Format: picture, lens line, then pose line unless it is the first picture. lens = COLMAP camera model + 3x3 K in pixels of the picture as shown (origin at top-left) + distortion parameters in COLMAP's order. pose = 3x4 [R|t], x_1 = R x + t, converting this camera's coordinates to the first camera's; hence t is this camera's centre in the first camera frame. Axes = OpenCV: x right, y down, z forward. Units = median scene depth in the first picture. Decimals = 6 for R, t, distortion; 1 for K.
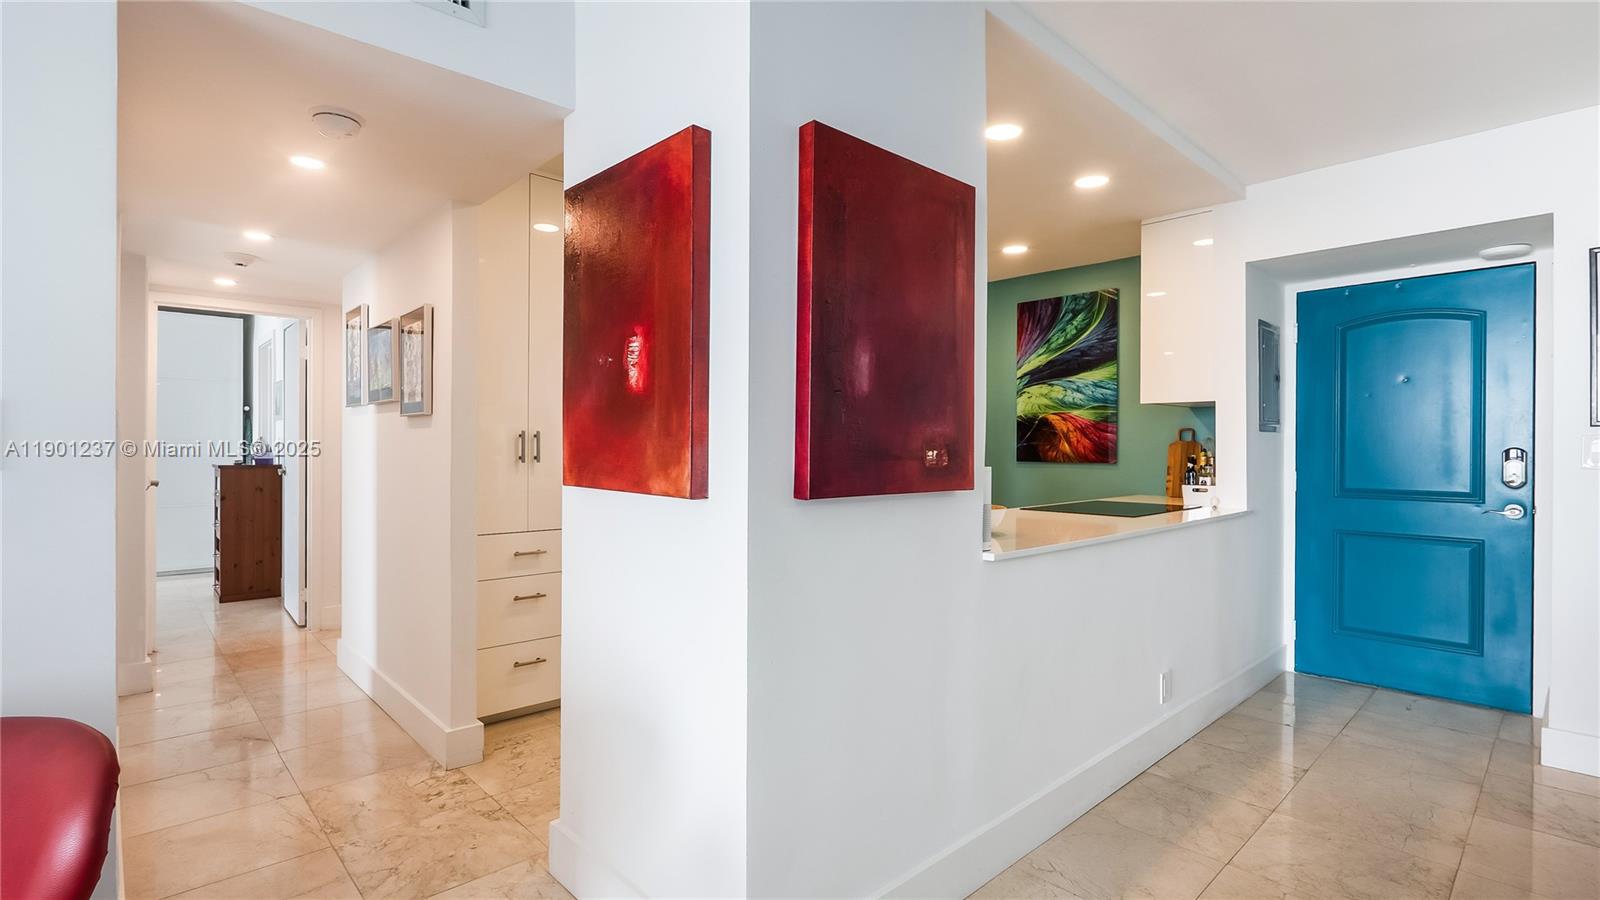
lens RADIAL K [[754.9, 0, 803.6], [0, 754.9, 448.3], [0, 0, 1]] dist [-0.015449, 0.004817]
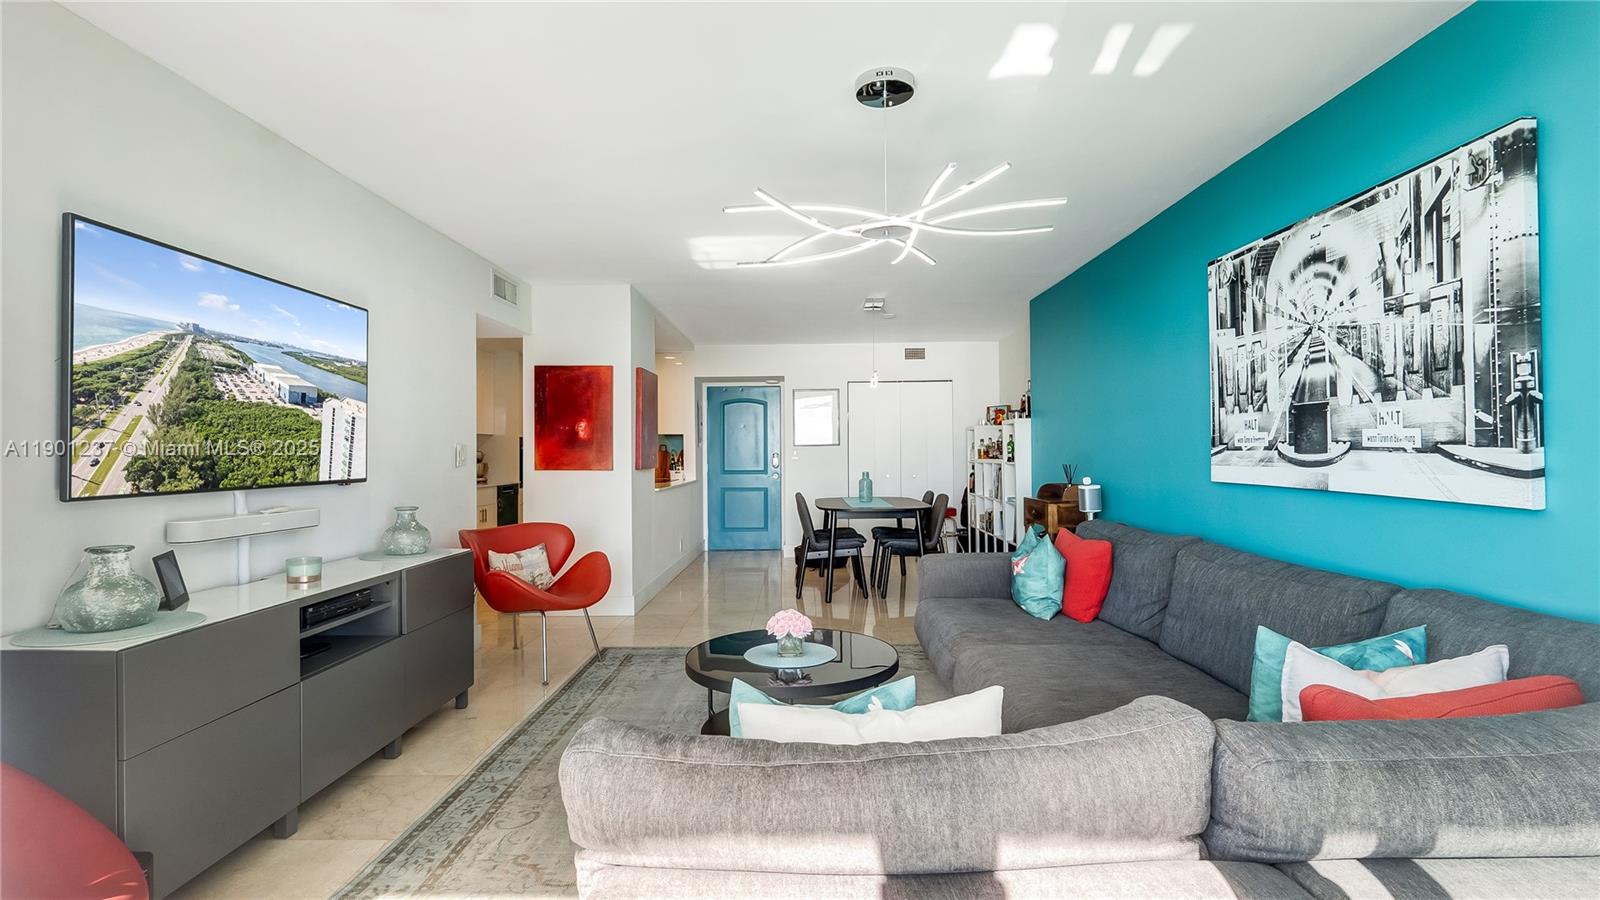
lens RADIAL K [[754.9, 0, 803.6], [0, 754.9, 448.3], [0, 0, 1]] dist [-0.015449, 0.004817]
pose [[0.687732, -0.004373, 0.725951, -0.920920], [0.007841, 0.999968, -0.001404, -0.011713], [-0.725922, 0.006658, 0.687745, -0.910362]]
